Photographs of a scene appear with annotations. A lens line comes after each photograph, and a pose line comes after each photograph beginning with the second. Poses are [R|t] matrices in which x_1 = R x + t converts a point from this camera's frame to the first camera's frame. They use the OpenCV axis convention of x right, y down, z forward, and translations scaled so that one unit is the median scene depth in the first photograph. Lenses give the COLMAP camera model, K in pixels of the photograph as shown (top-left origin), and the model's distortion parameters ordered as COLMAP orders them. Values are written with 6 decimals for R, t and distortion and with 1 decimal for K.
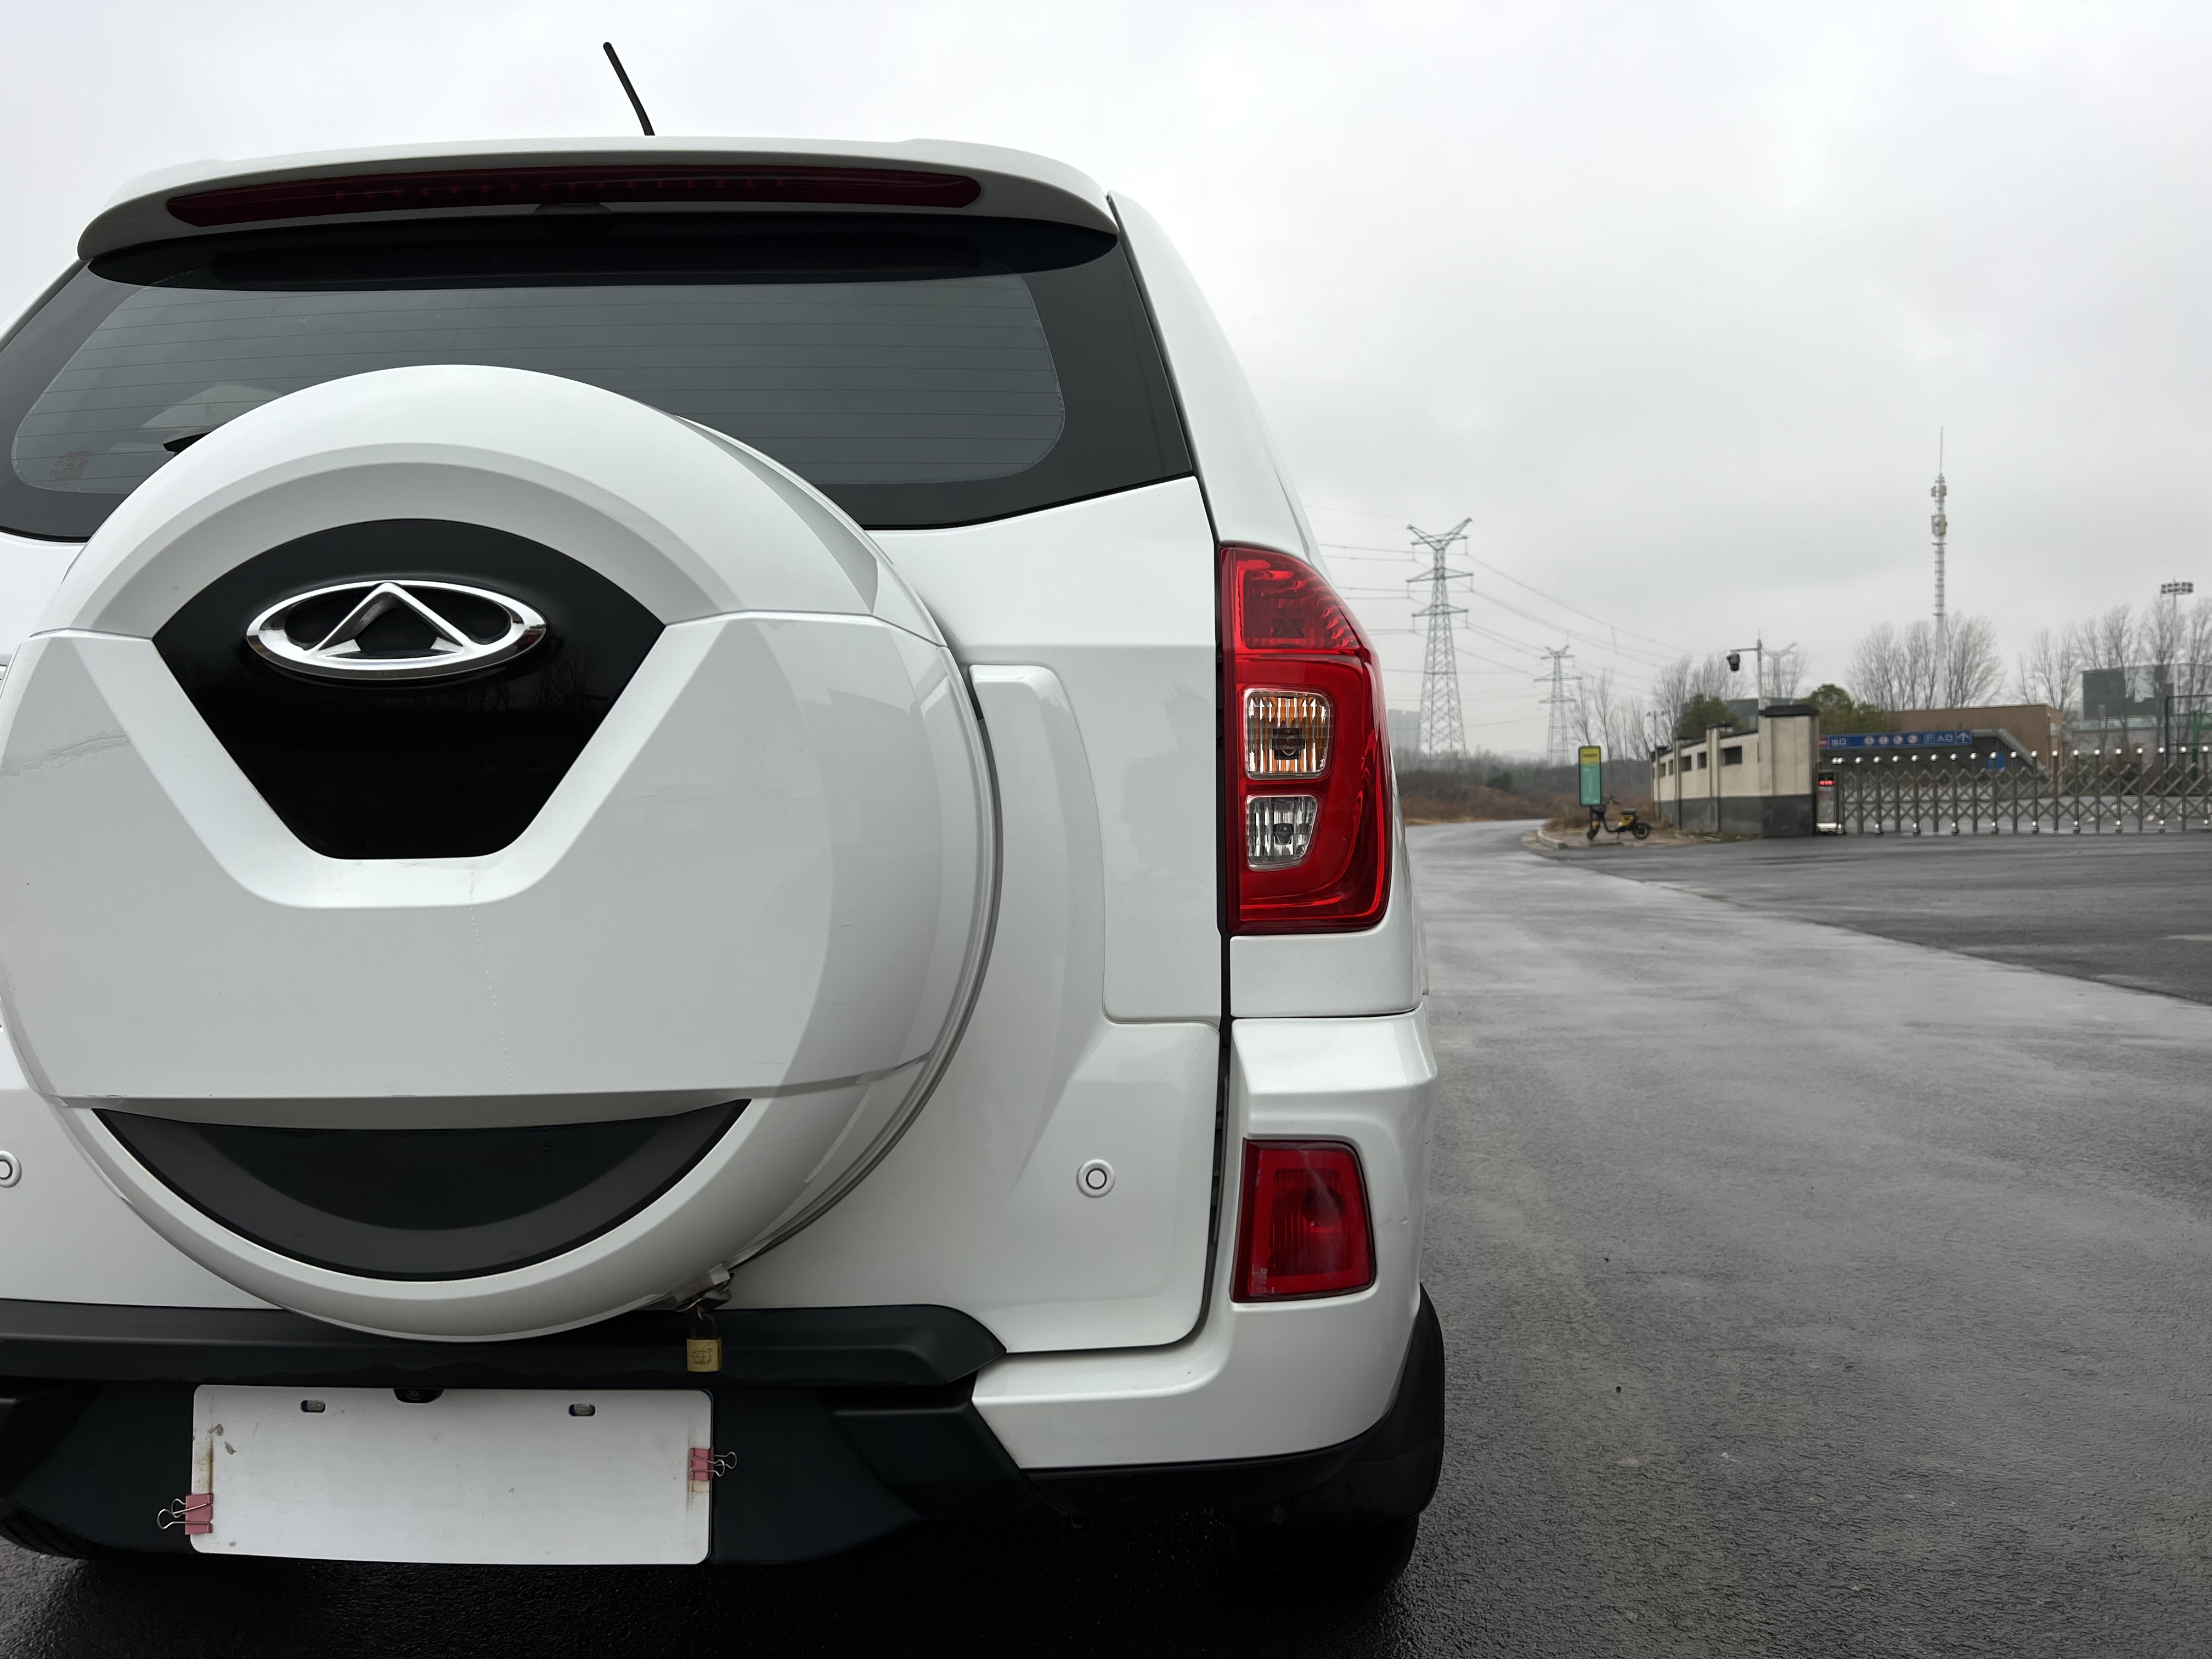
lens RADIAL K [[1677.9, 0, 1139.5], [0, 1677.9, 831.9], [0, 0, 1]] dist [0.048350, -0.064492]
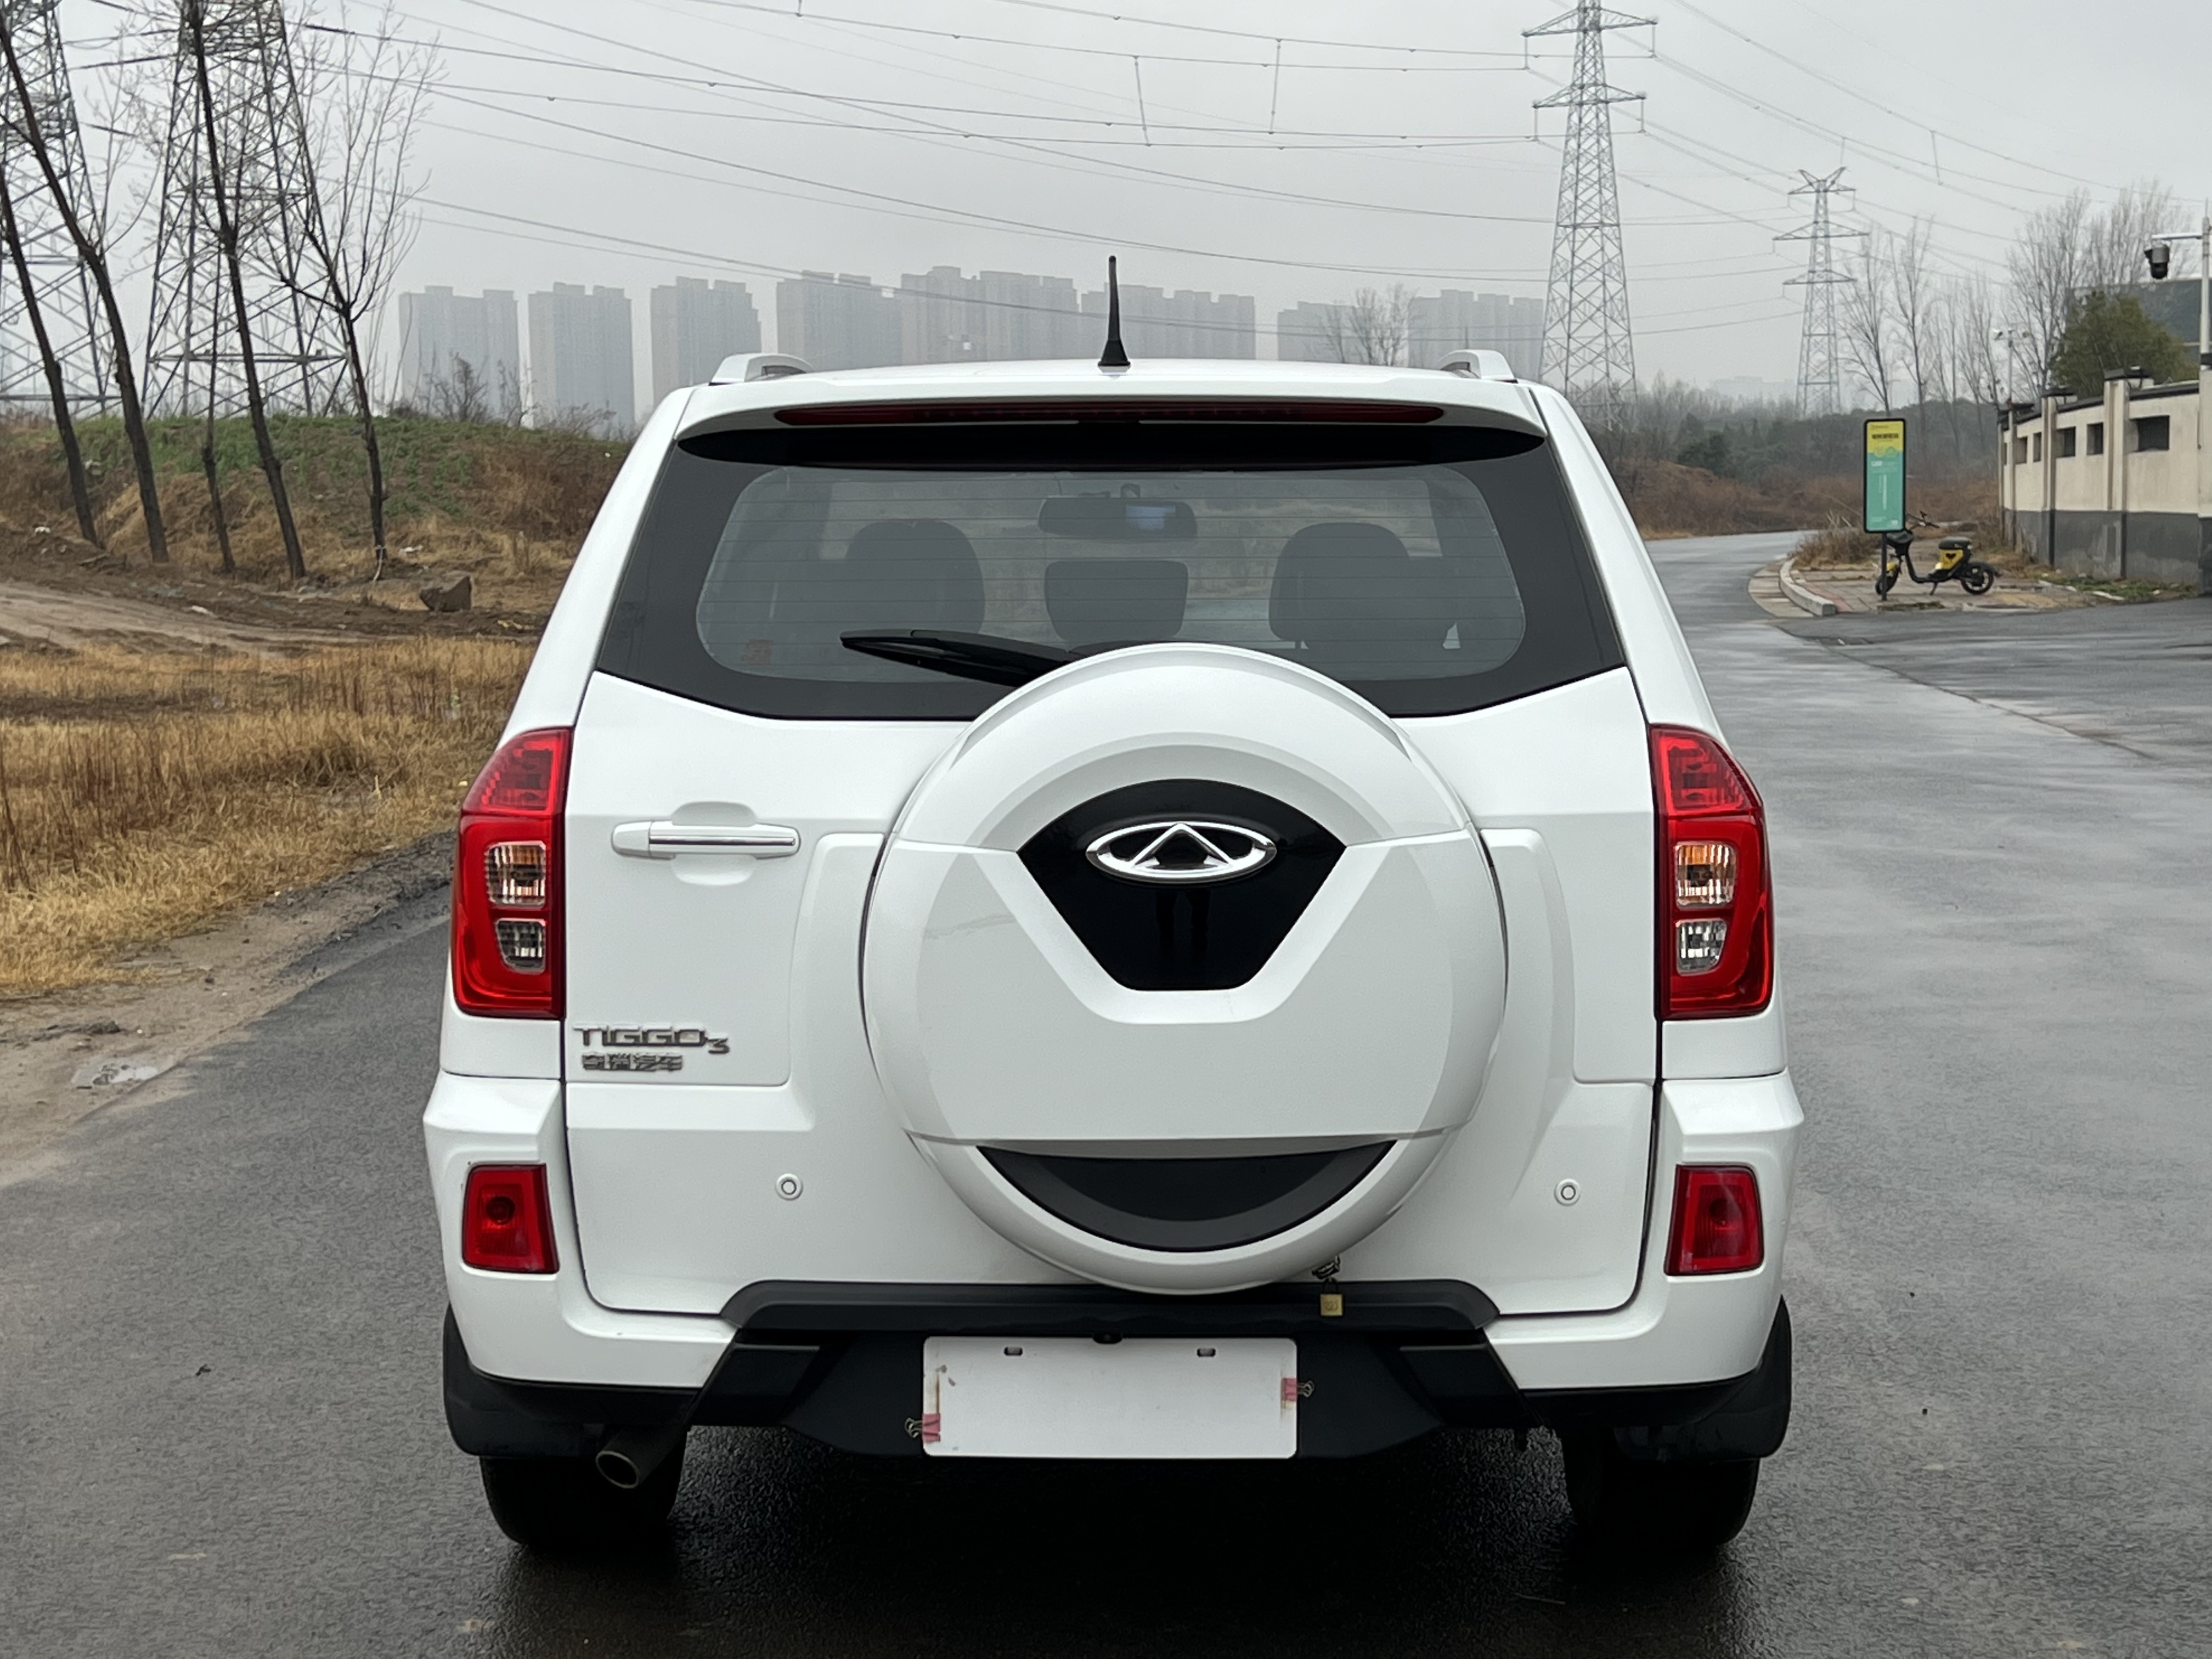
lens RADIAL K [[3383.0, 0, 1122.7], [0, 3383.0, 842.8], [0, 0, 1]] dist [0.108508, 0.000000]
pose [[0.999004, -0.000329, 0.044629, -0.100612], [-0.003680, 0.995960, 0.089717, -0.065280], [-0.044478, -0.089792, 0.994967, -0.343744]]
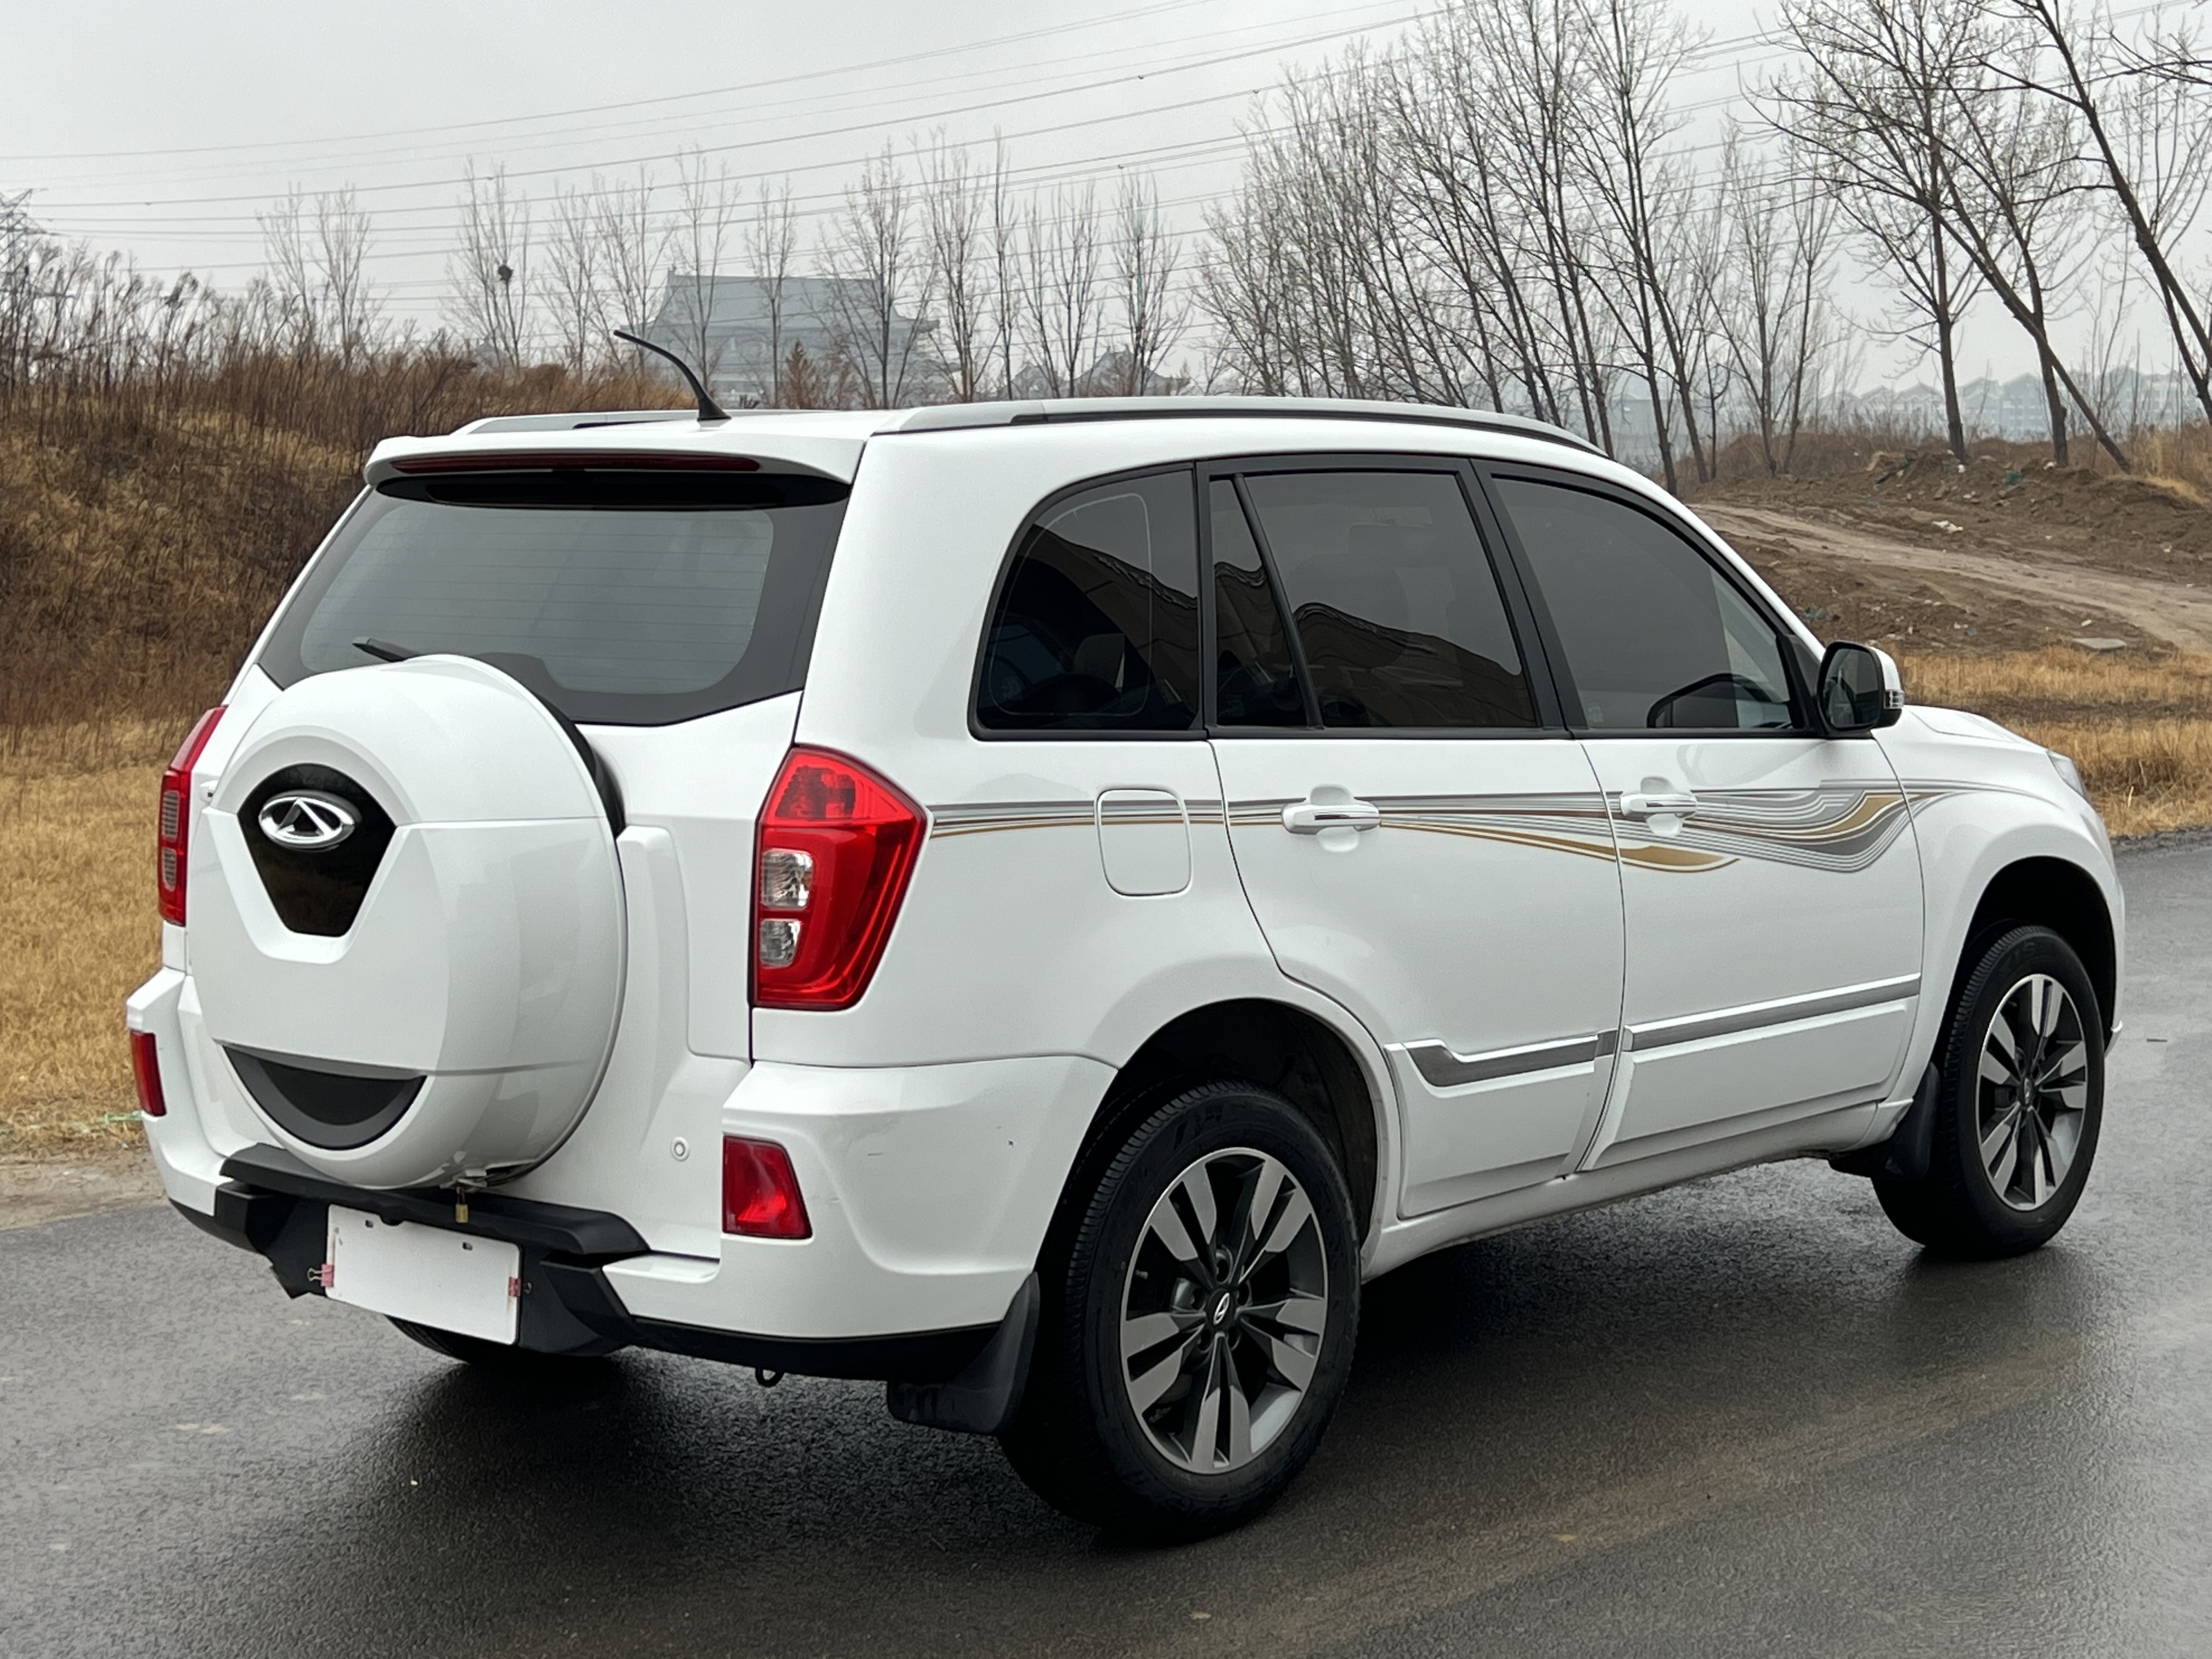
lens RADIAL K [[3383.0, 0, 1123.2], [0, 3383.0, 776.5], [0, 0, 1]] dist [0.108508, 0.000000]
pose [[0.783762, 0.053913, -0.618717, 0.438280], [-0.009614, 0.997159, 0.074711, -0.075628], [0.620987, -0.052608, 0.782054, -0.240187]]
